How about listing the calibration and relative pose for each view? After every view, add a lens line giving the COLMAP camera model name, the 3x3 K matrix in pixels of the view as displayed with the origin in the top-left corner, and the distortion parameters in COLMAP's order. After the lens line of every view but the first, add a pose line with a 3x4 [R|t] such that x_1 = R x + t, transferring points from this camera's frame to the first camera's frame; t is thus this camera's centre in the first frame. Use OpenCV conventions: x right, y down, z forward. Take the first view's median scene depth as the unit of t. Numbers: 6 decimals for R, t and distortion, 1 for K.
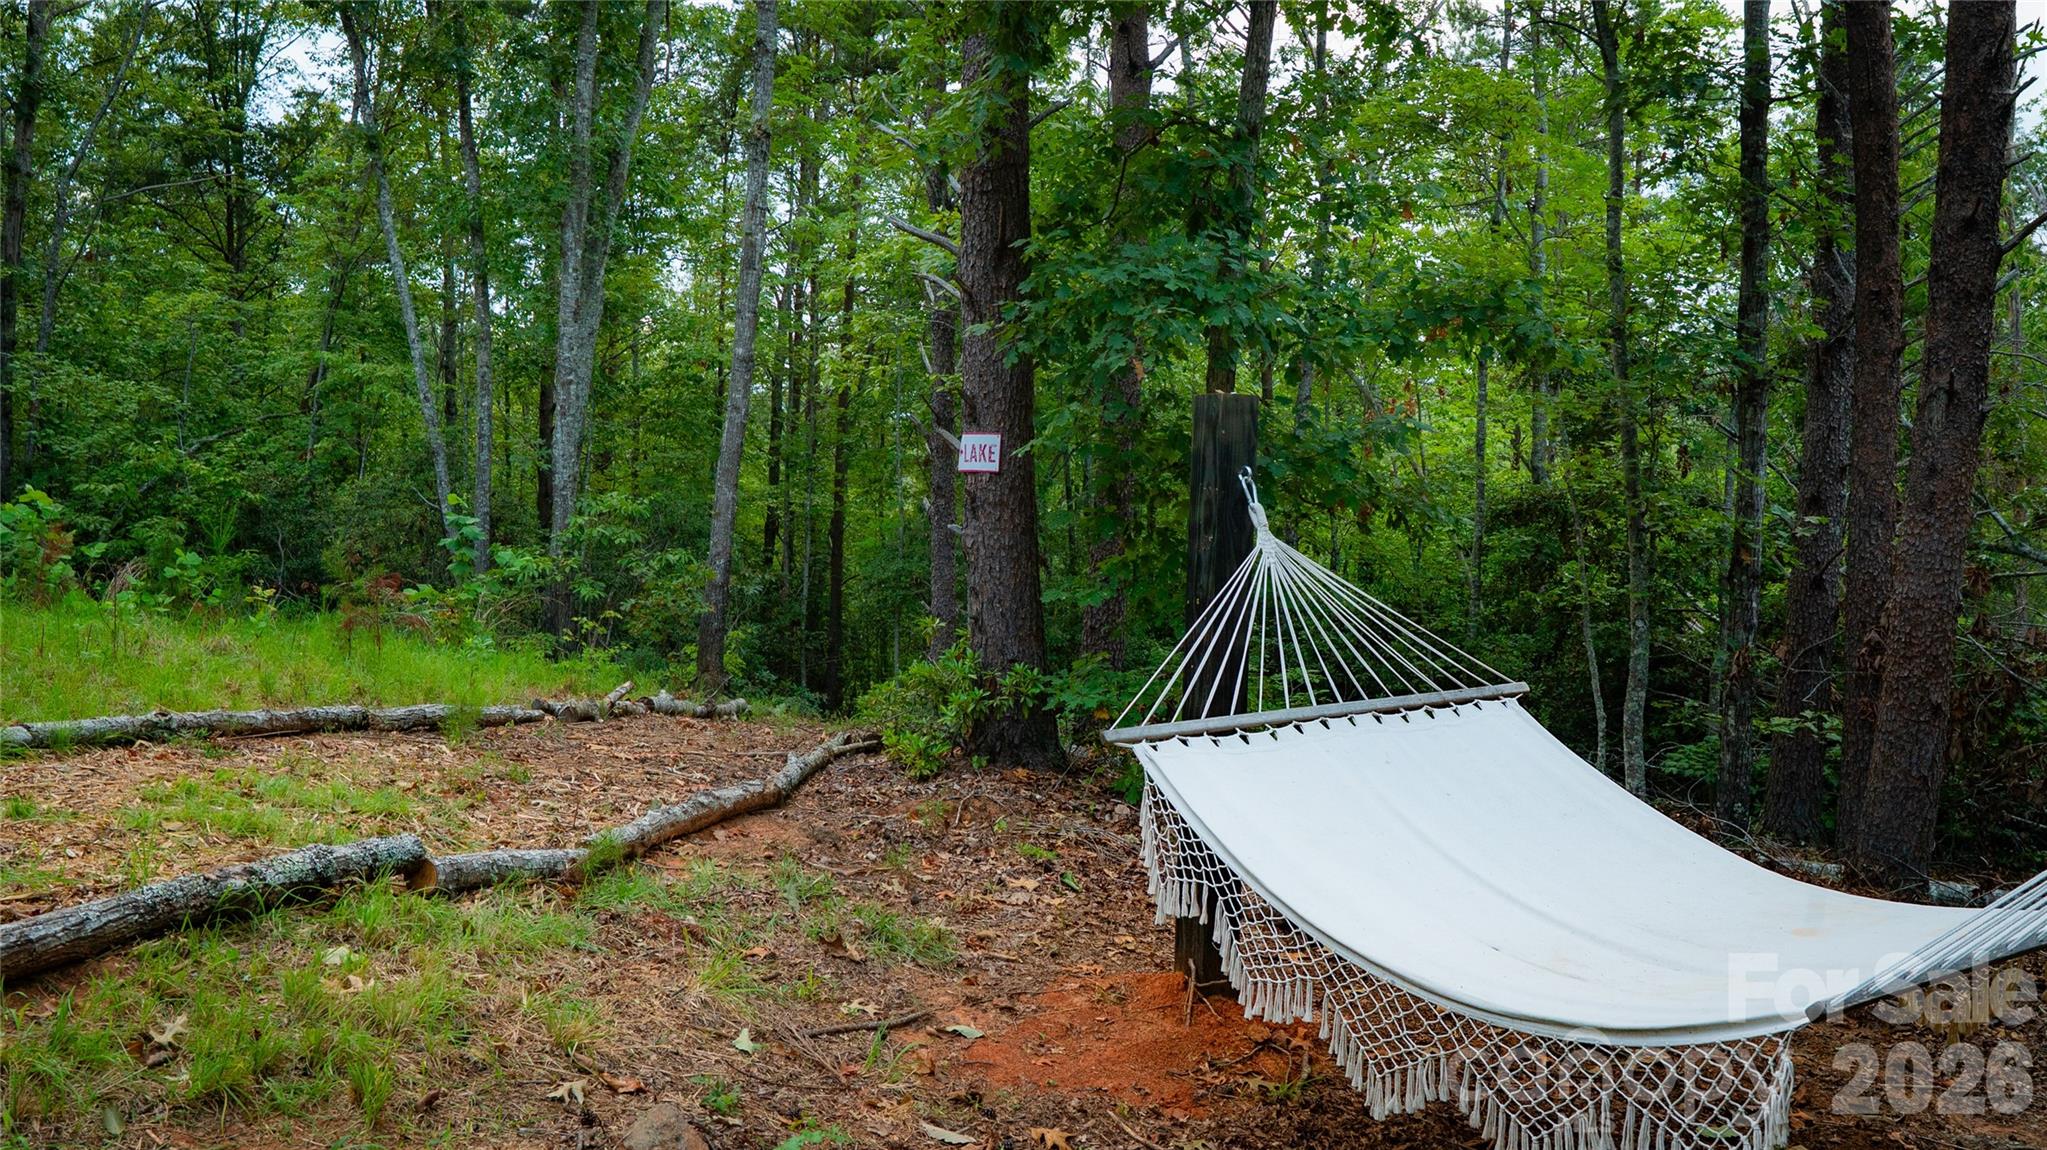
lens RADIAL K [[1568.8, 0, 1023.5], [0, 1568.8, 575.0], [0, 0, 1]] dist [-0.005602, -0.000049]
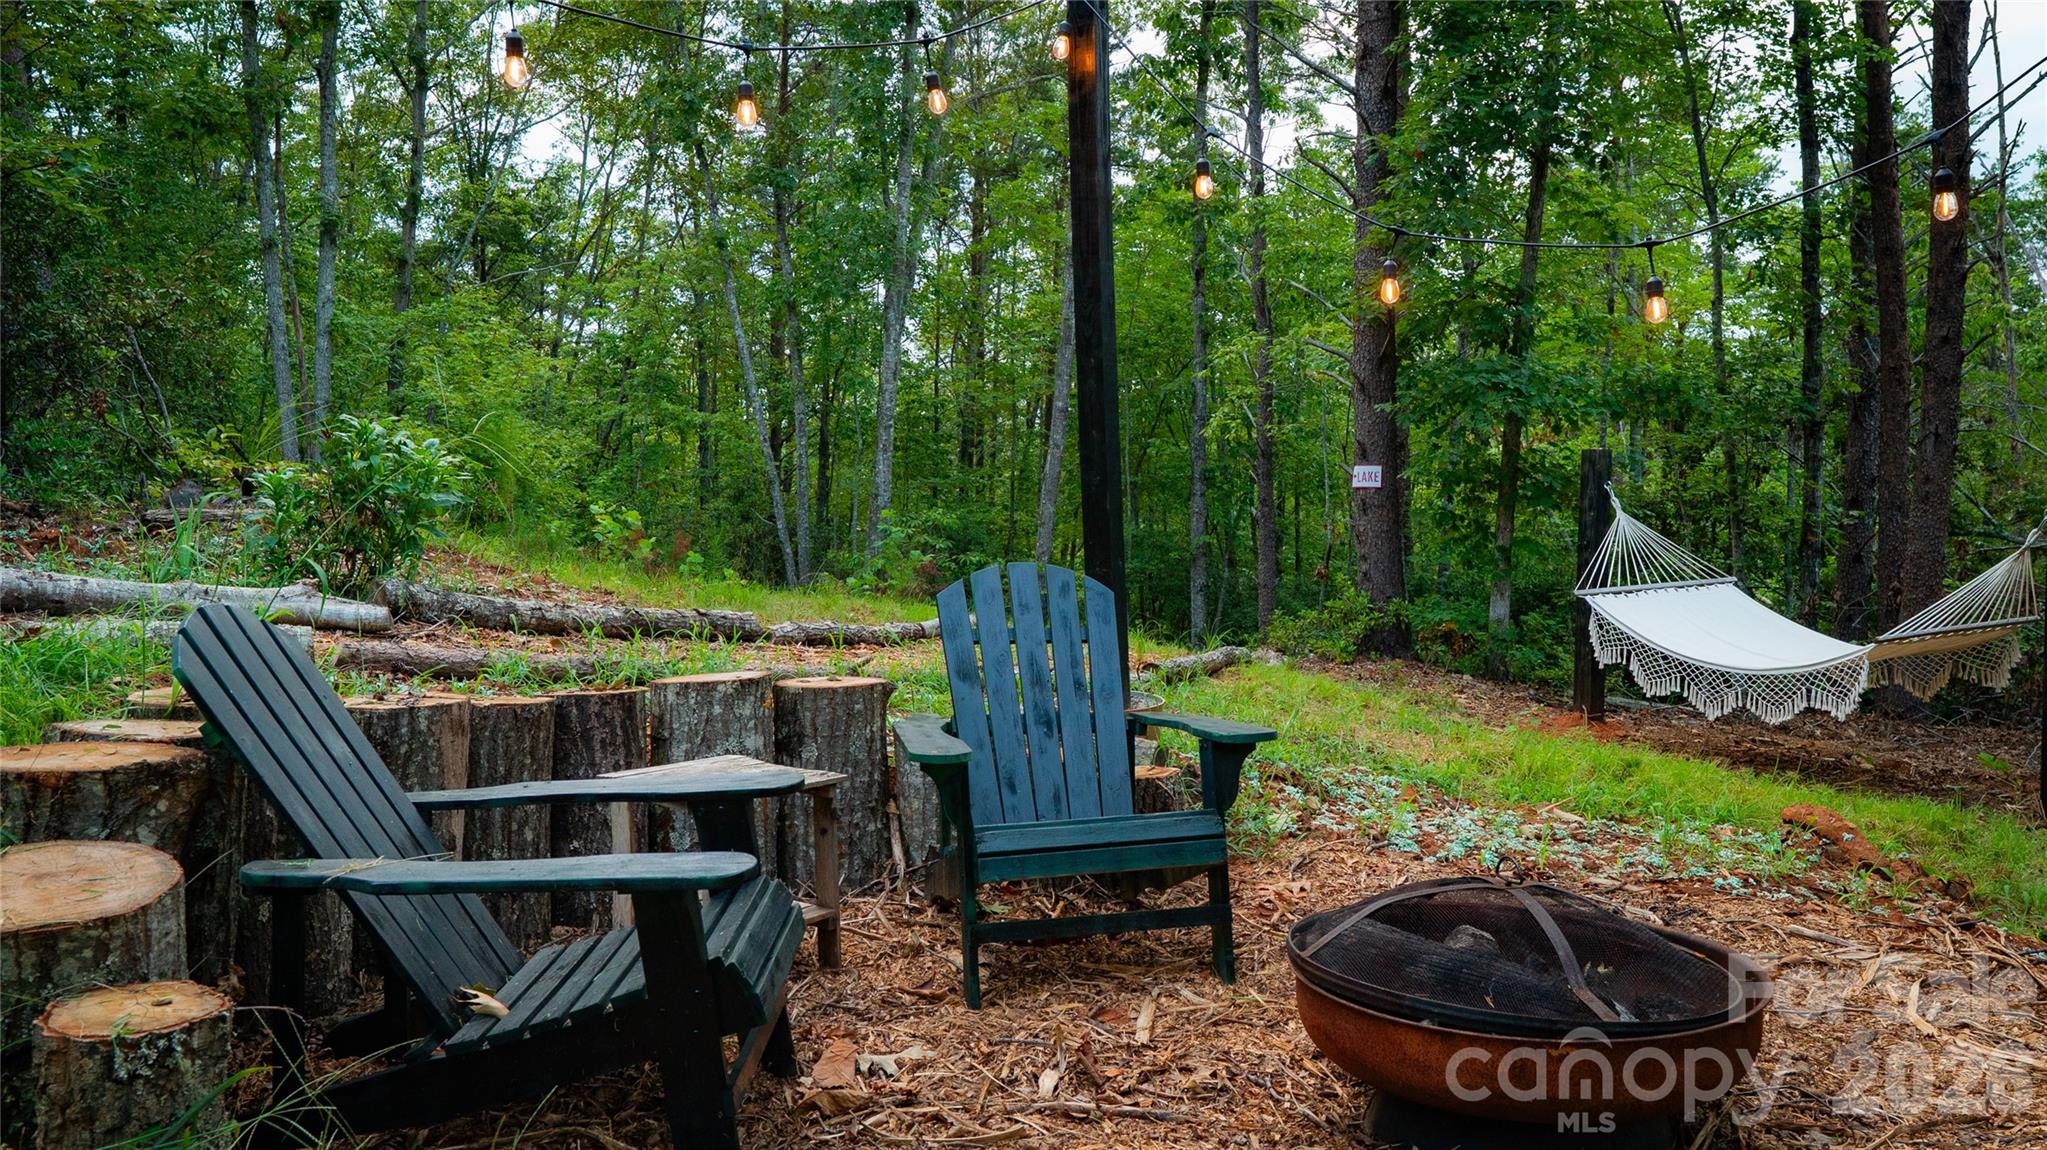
lens RADIAL K [[1568.8, 0, 1023.5], [0, 1568.8, 575.0], [0, 0, 1]] dist [-0.005602, -0.000049]
pose [[0.999828, -0.012490, -0.013702, -0.383858], [0.012300, 0.999829, -0.013833, 0.049256], [0.013873, 0.013662, 0.999810, -0.719744]]
